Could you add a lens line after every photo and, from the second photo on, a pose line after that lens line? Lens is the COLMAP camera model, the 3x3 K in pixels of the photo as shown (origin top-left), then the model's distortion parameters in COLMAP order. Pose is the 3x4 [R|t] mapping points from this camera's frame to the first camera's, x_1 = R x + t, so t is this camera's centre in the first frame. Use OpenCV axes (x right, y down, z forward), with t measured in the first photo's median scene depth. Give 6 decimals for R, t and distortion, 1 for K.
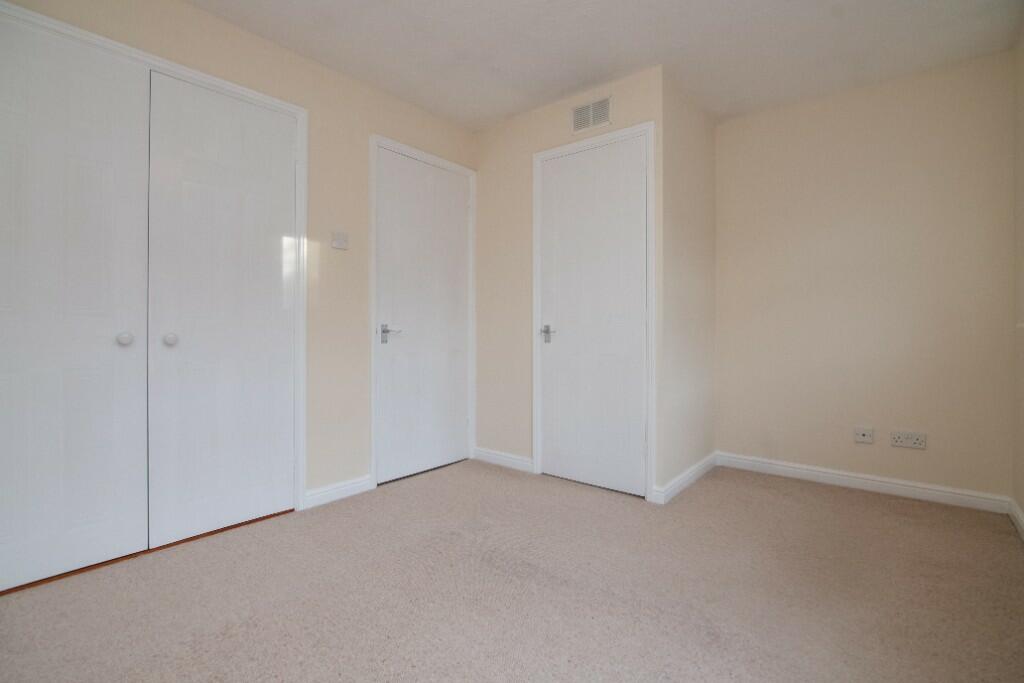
lens RADIAL K [[474.4, 0, 516.1], [0, 474.4, 330.8], [0, 0, 1]] dist [-0.018331, -0.000886]
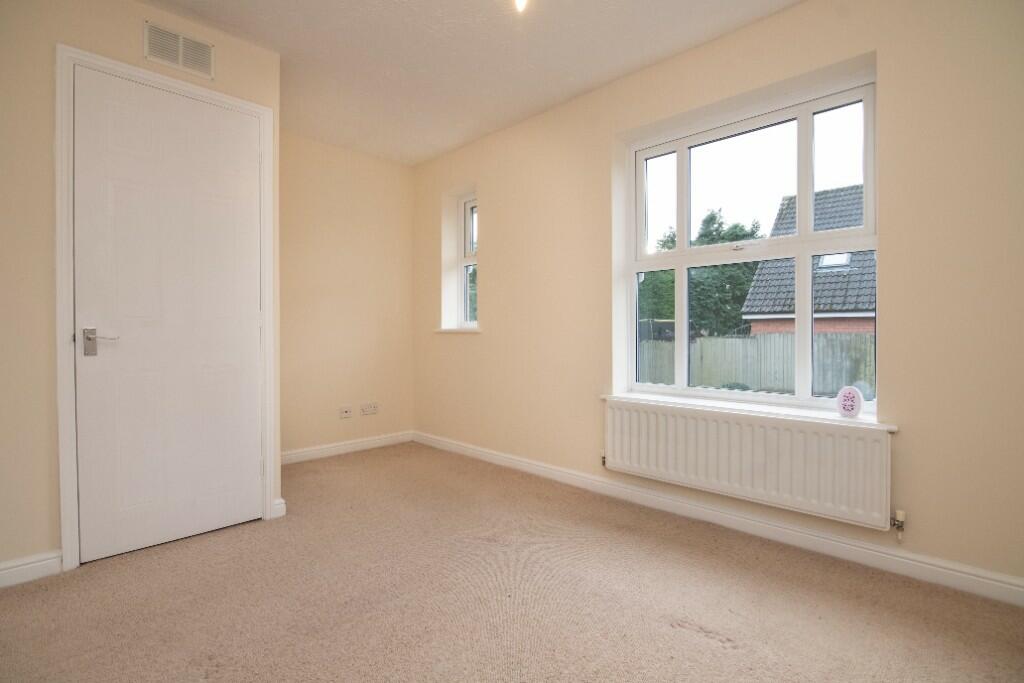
lens RADIAL K [[474.4, 0, 508.0], [0, 474.4, 333.9], [0, 0, 1]] dist [-0.018331, -0.000886]
pose [[0.102214, -0.010091, 0.994711, -0.539720], [0.001001, 0.999949, 0.010042, -0.010010], [-0.994762, -0.000031, 0.102219, 0.406982]]
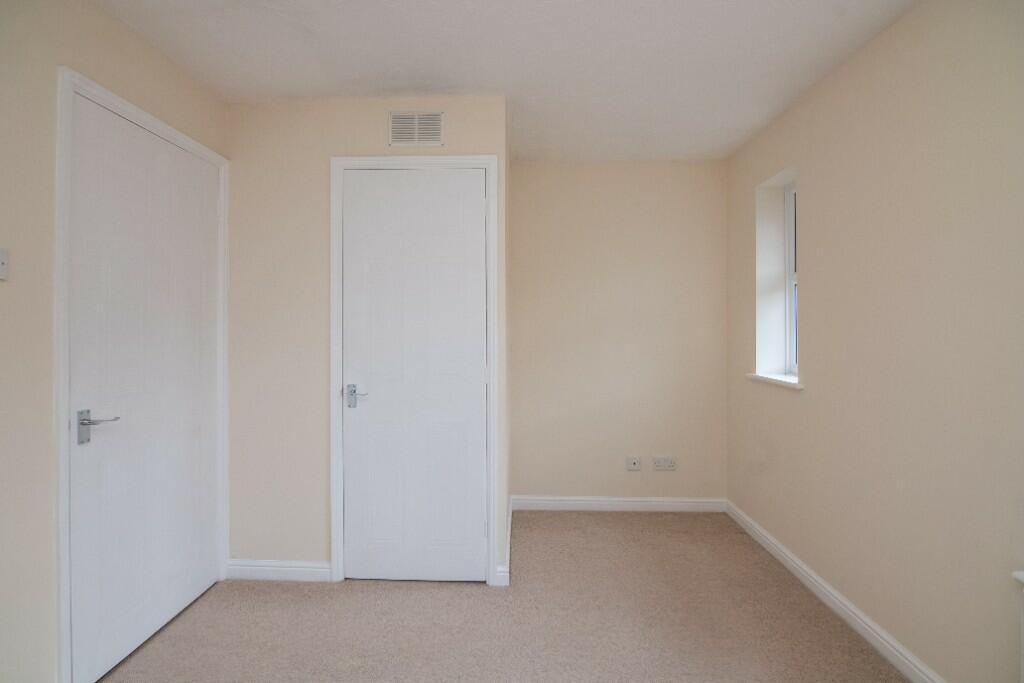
lens RADIAL K [[474.4, 0, 505.5], [0, 474.4, 326.3], [0, 0, 1]] dist [-0.018331, -0.000886]
pose [[0.800812, 0.001862, 0.598913, -0.209061], [0.002663, 0.999974, -0.006669, -0.107874], [-0.598910, 0.006935, 0.800787, 0.256094]]
